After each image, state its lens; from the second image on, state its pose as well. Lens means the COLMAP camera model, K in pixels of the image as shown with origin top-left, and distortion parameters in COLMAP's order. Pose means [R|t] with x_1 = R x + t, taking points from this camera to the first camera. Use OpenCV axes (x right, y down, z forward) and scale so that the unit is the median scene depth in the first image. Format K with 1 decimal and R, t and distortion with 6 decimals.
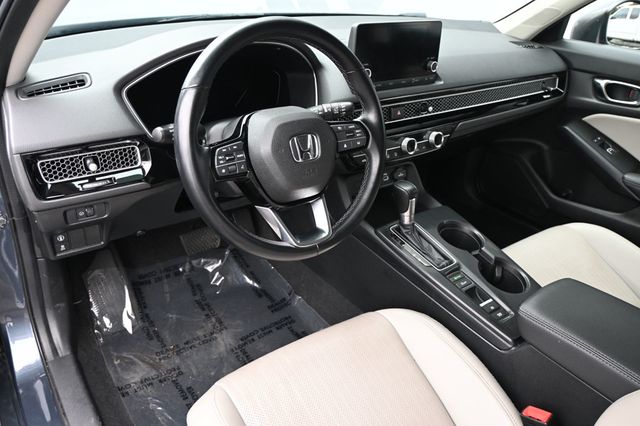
lens RADIAL K [[495.7, 0, 319.8], [0, 495.7, 214.0], [0, 0, 1]] dist [-0.010058, -0.003770]
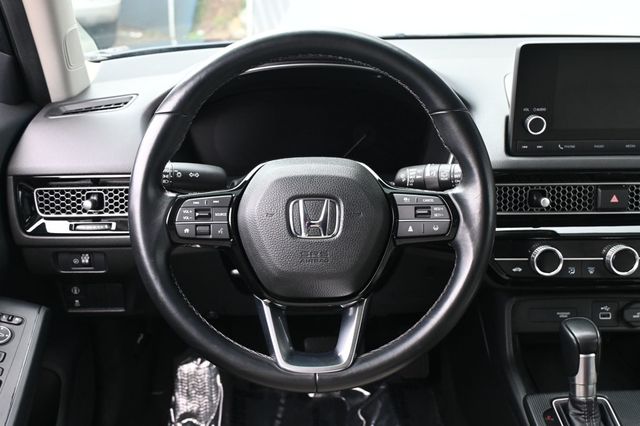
lens RADIAL K [[773.4, 0, 320.0], [0, 773.4, 212.3], [0, 0, 1]] dist [-0.029475, 0.000000]
pose [[0.815248, 0.130504, -0.564216, 0.497267], [-0.225672, 0.968851, -0.101981, -0.036139], [0.533332, 0.210468, 0.819305, 0.159705]]
